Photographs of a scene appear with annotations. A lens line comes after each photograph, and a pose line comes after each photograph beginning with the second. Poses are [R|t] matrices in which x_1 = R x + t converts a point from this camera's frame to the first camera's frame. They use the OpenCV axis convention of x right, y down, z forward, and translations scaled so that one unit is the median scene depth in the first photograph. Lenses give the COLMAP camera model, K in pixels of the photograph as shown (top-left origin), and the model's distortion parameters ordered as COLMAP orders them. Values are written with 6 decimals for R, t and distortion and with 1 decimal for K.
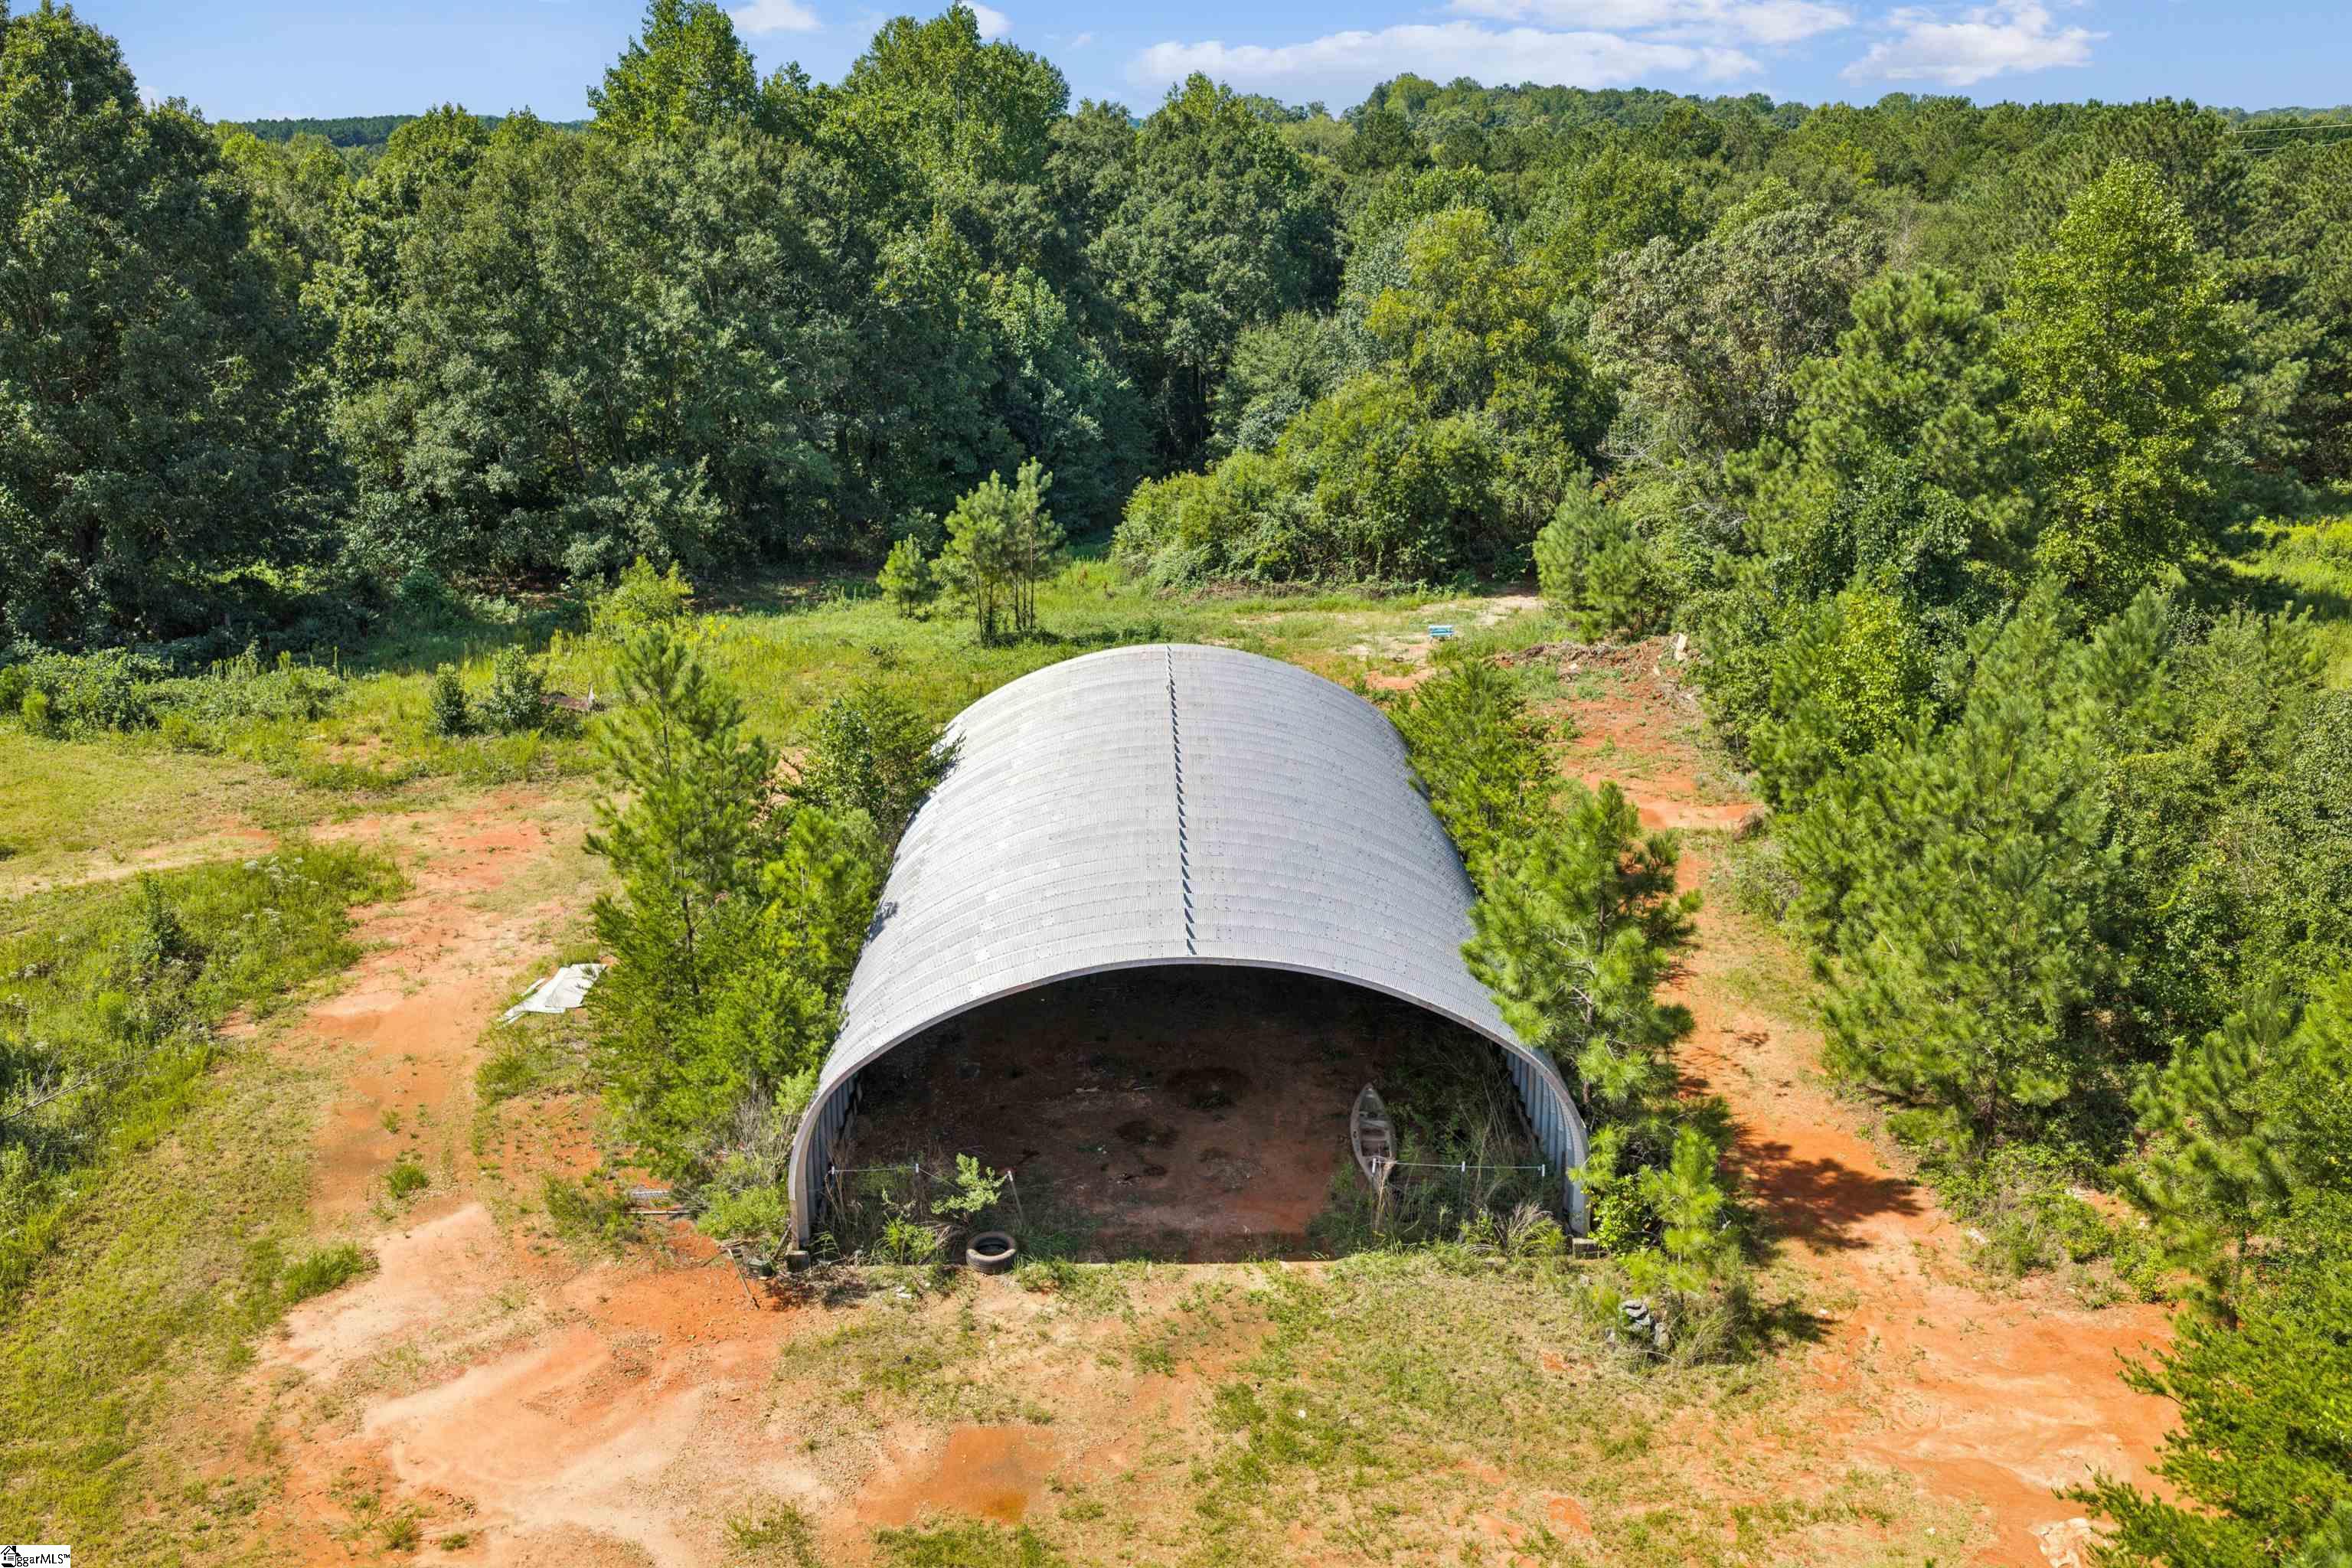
lens RADIAL K [[1927.7, 0, 1176.0], [0, 1927.7, 784.0], [0, 0, 1]] dist [0.004962, -0.001040]
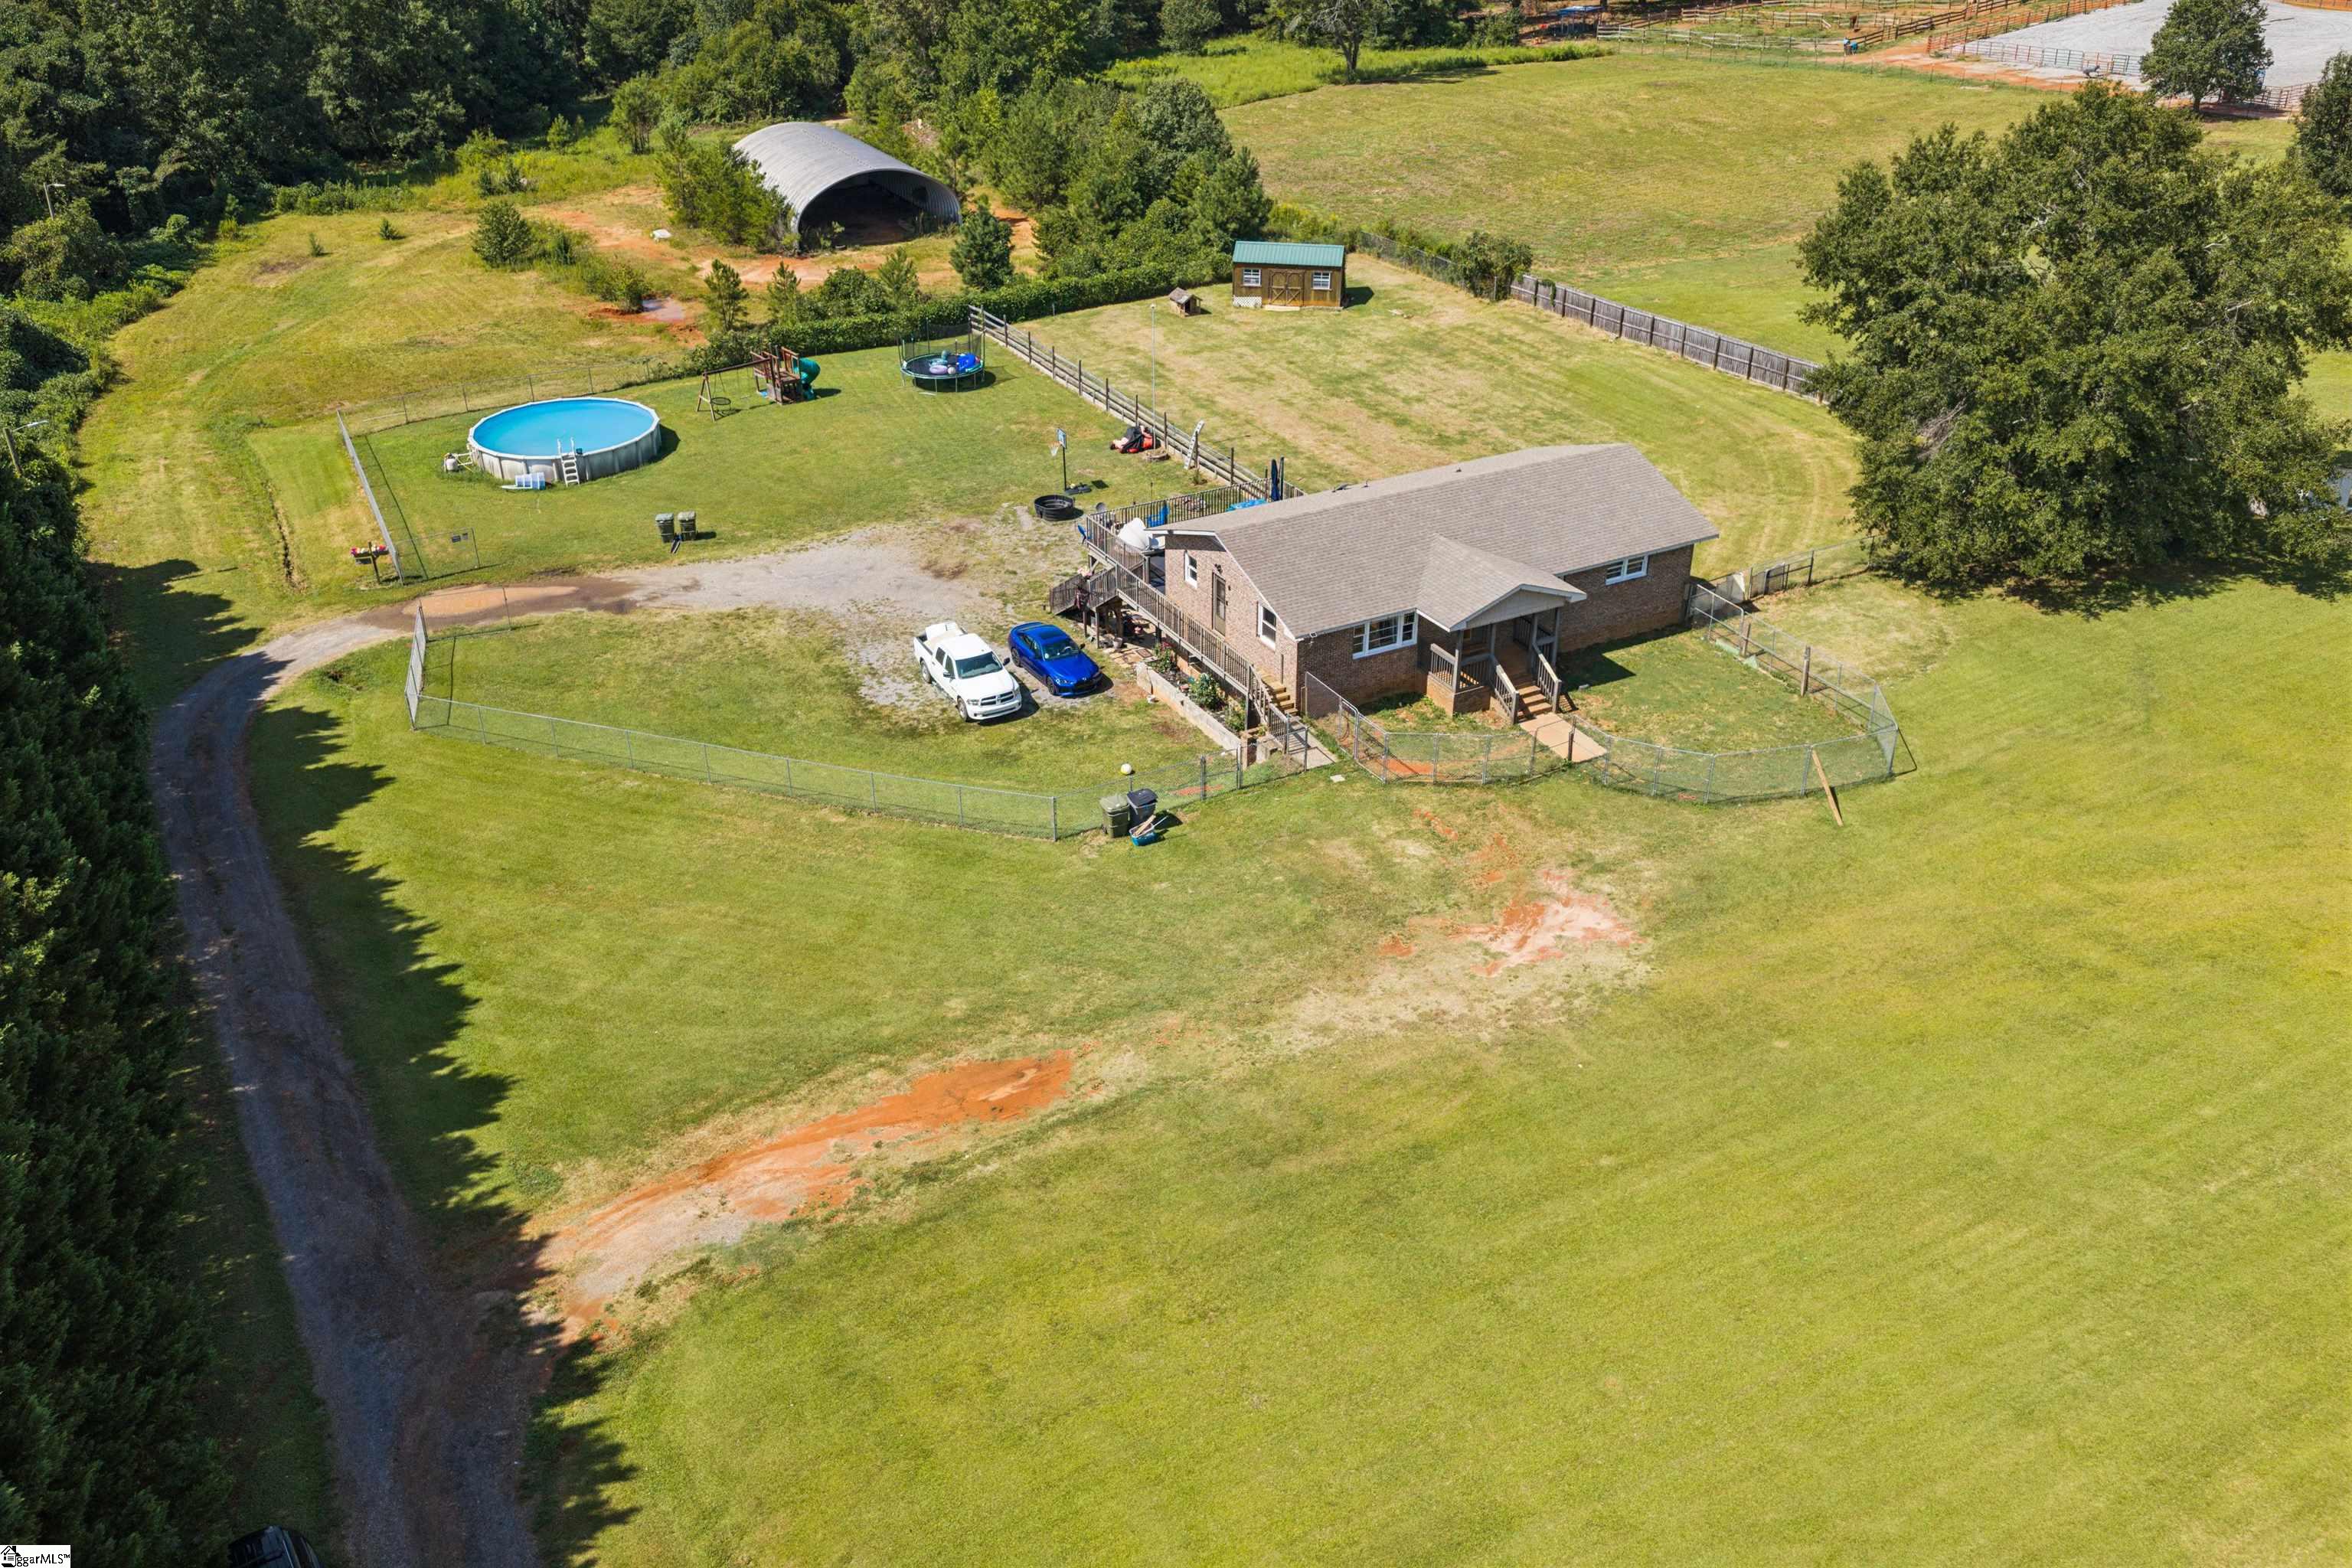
lens RADIAL K [[1943.0, 0, 1176.0], [0, 1943.0, 784.0], [0, 0, 1]] dist [-0.002808, -0.003644]
pose [[0.884743, -0.226385, 0.407405, -0.775020], [0.145715, 0.964649, 0.219590, 0.289768], [-0.442715, -0.134916, 0.886454, -1.781351]]
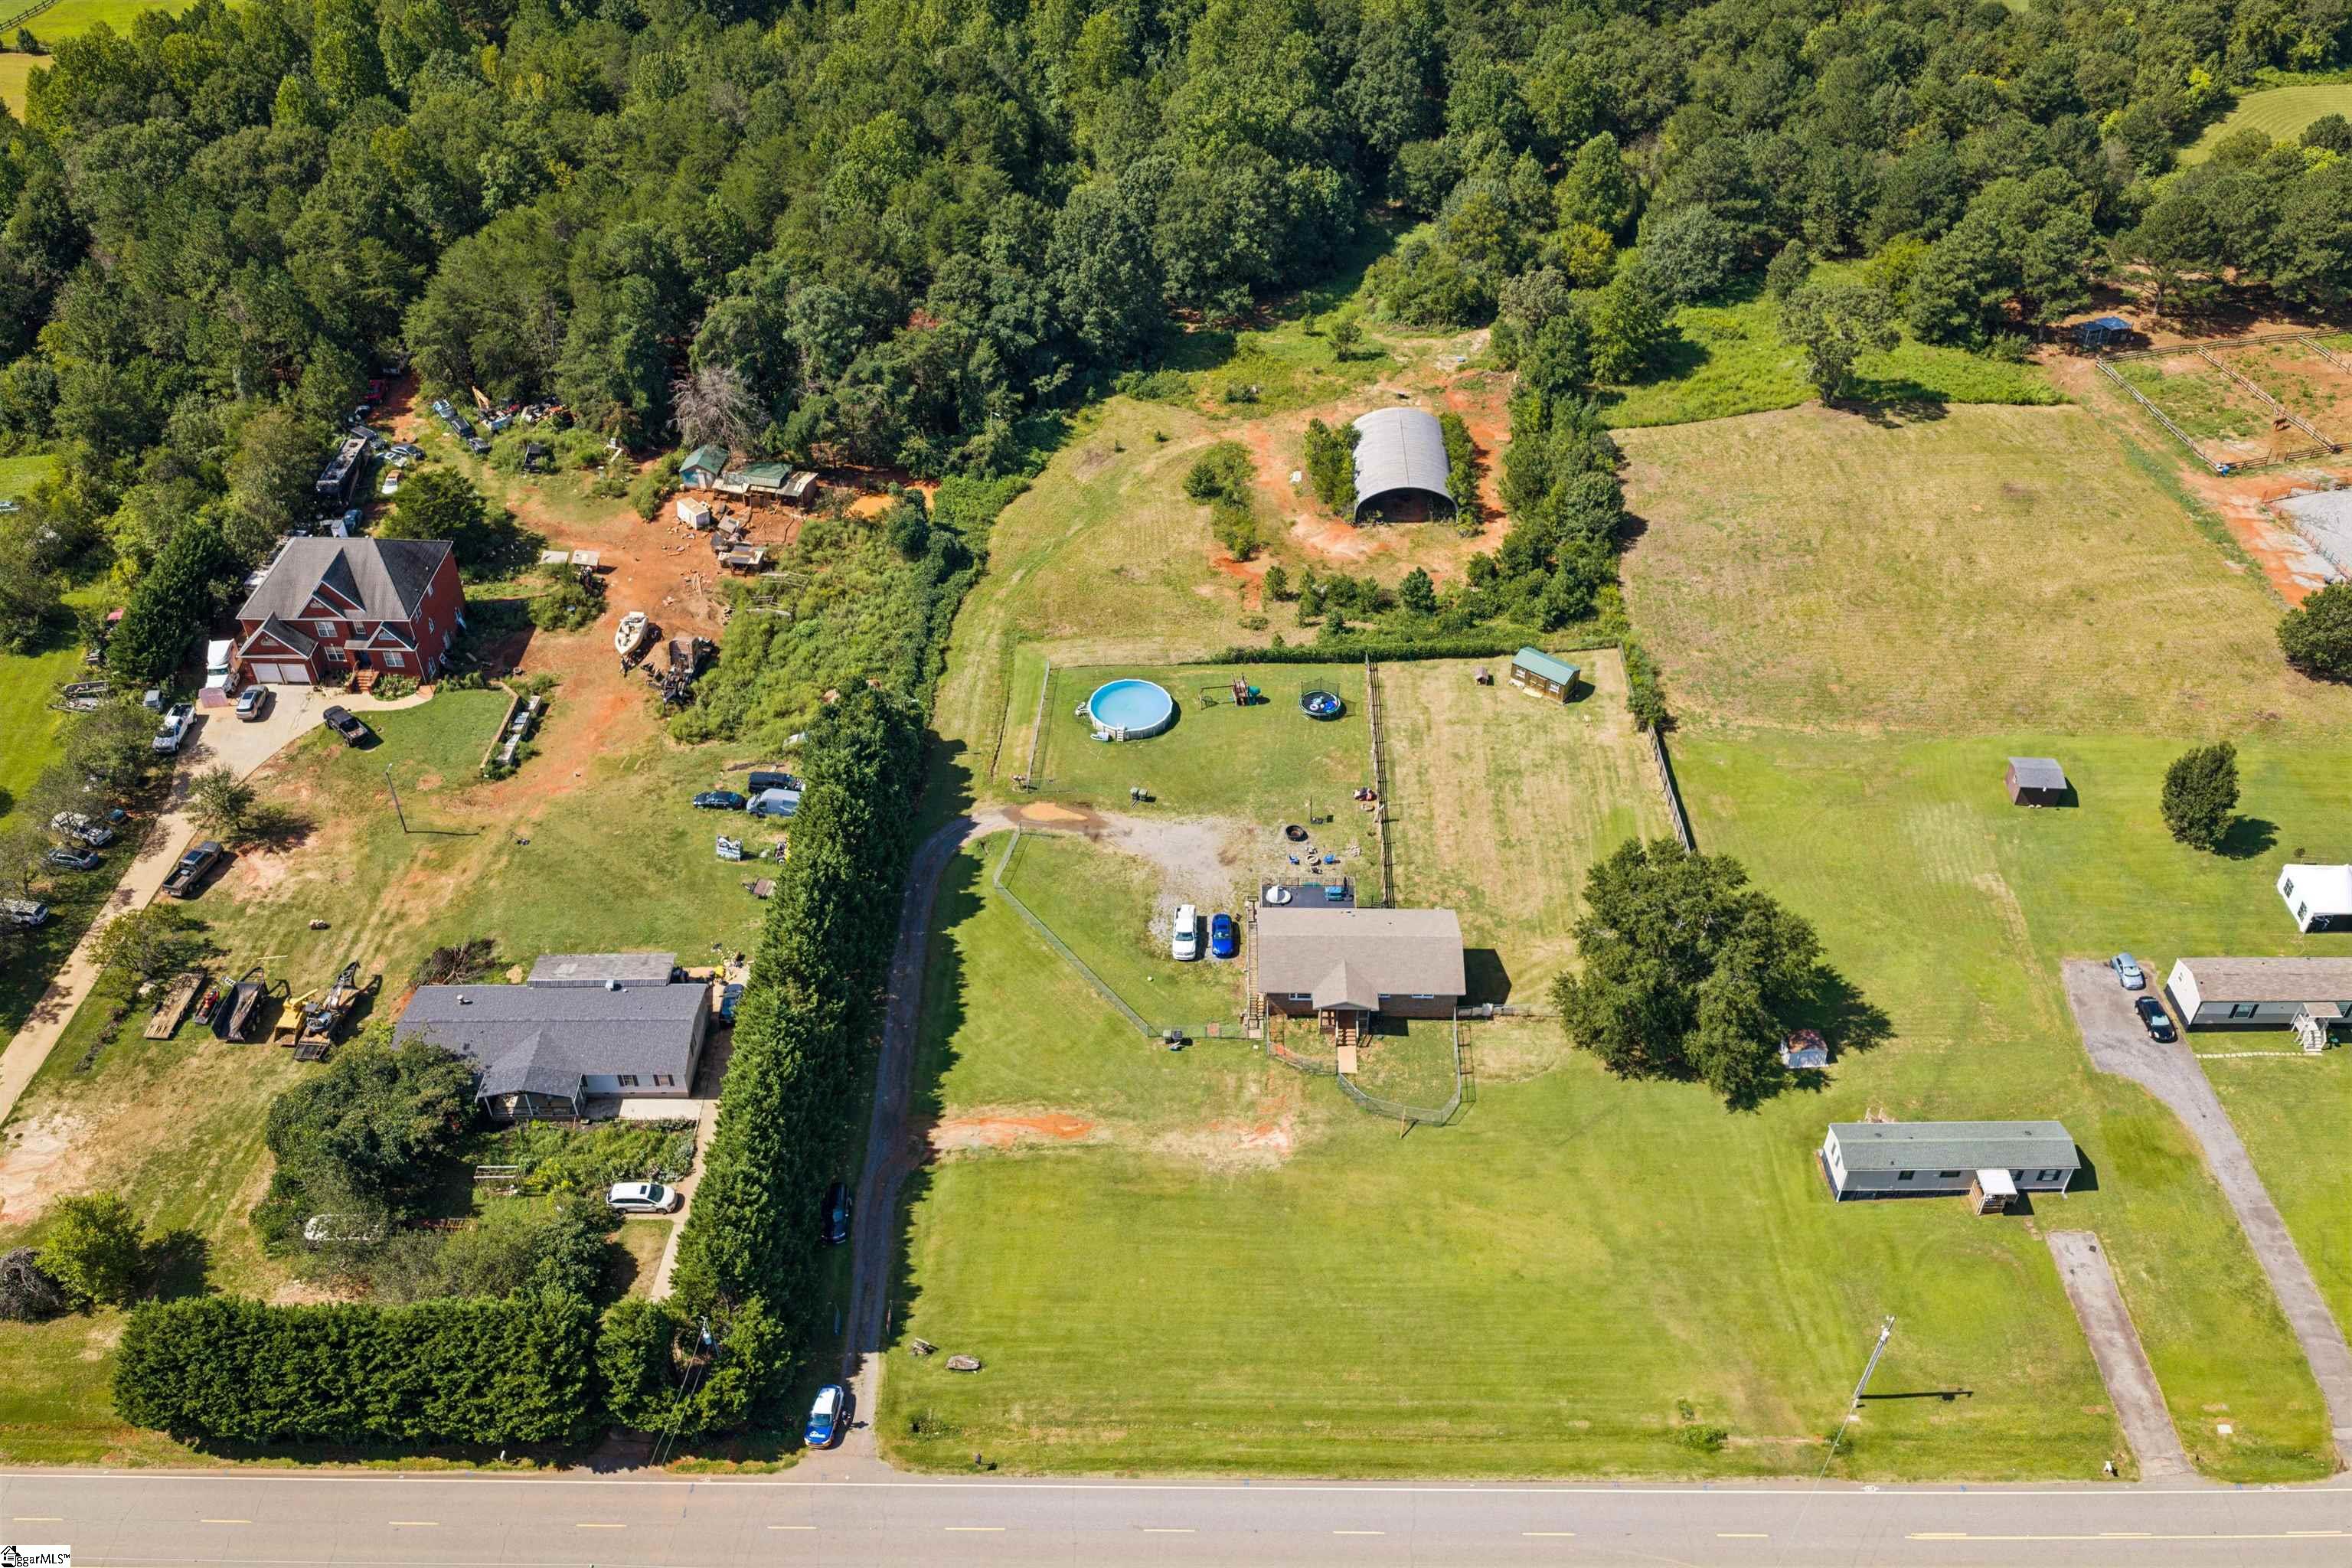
lens RADIAL K [[1943.0, 0, 1176.0], [0, 1943.0, 784.0], [0, 0, 1]] dist [-0.002808, -0.003644]
pose [[0.999169, 0.022441, -0.034022, -0.315688], [-0.007951, 0.926050, 0.377318, -0.862944], [0.039974, -0.376733, 0.925459, -3.334906]]
